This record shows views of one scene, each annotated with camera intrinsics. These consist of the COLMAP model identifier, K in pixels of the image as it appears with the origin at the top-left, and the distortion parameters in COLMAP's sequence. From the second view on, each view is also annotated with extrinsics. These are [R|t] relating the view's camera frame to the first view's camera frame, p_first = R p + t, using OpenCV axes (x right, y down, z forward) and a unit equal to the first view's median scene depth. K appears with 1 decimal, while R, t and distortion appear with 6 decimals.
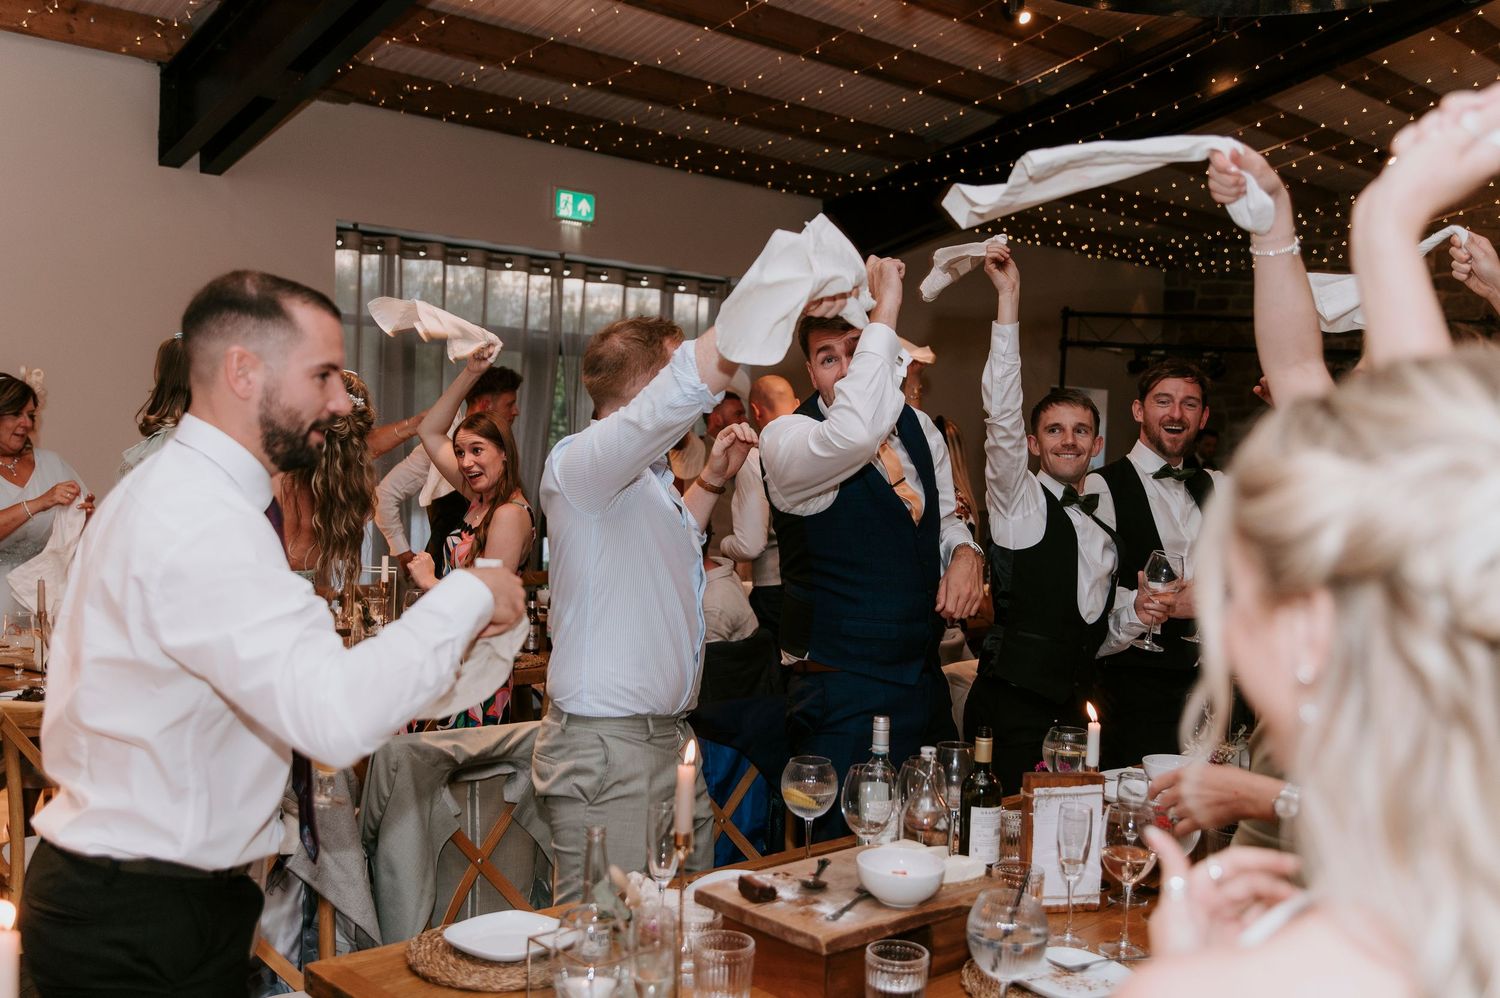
lens RADIAL K [[1560.8, 0, 750.0], [0, 1560.8, 499.0], [0, 0, 1]] dist [-0.003276, -0.023999]
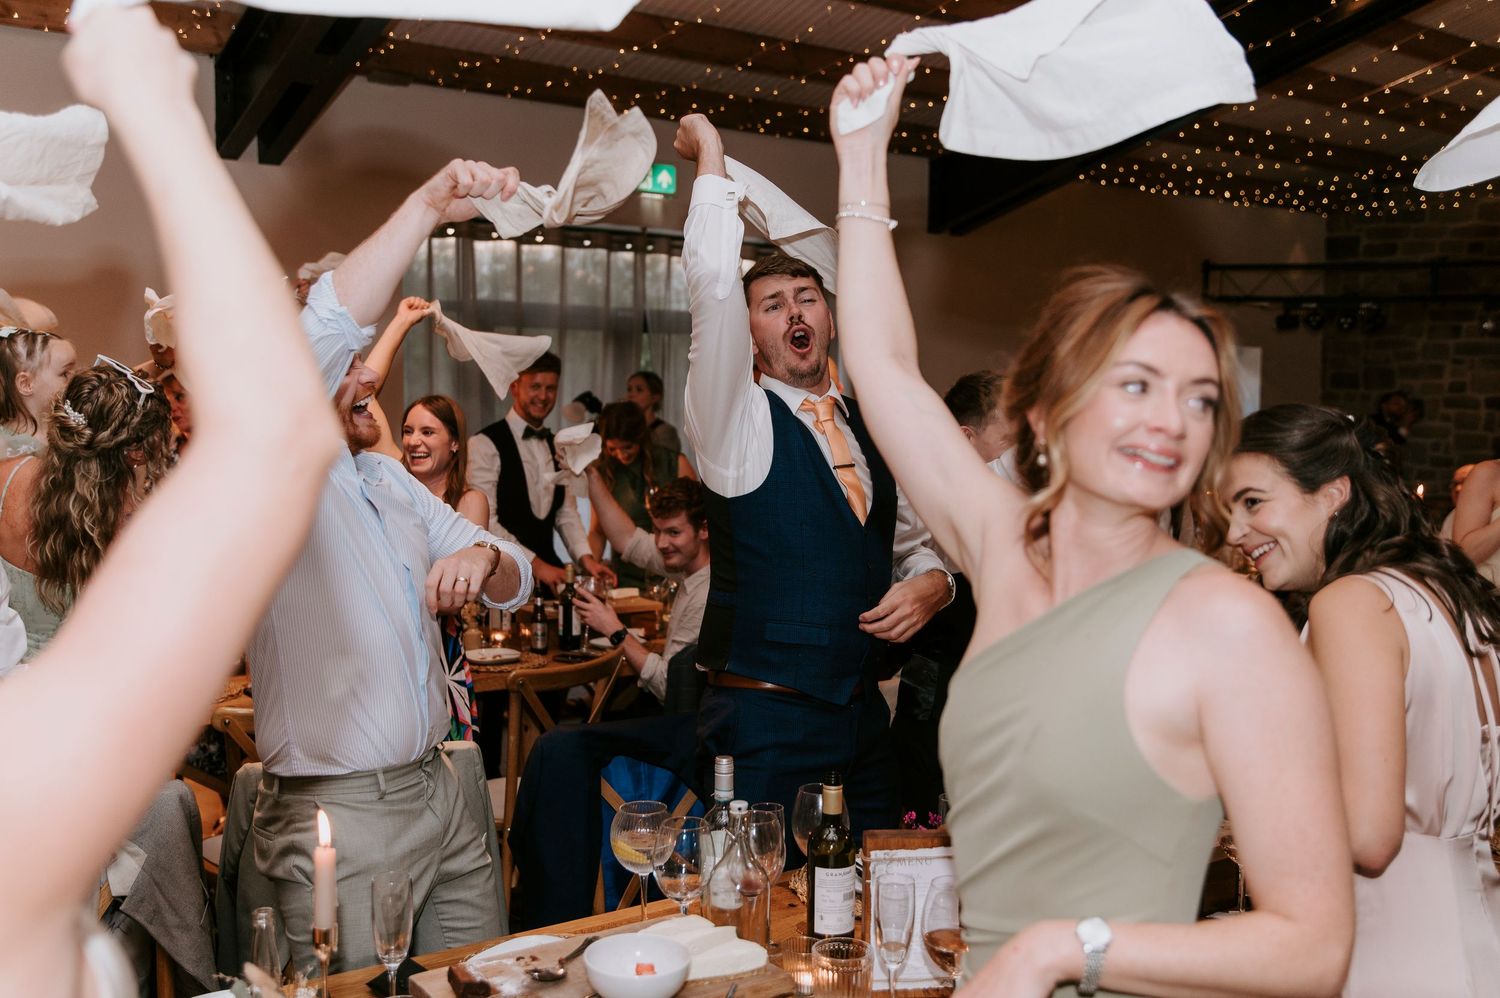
lens RADIAL K [[1534.9, 0, 750.0], [0, 1534.9, 499.0], [0, 0, 1]] dist [-0.001501, 0.000482]
pose [[0.988106, -0.019022, -0.152590, 0.091815], [0.022476, 0.999528, 0.020939, -0.007976], [0.152120, -0.024119, 0.988068, 0.067932]]
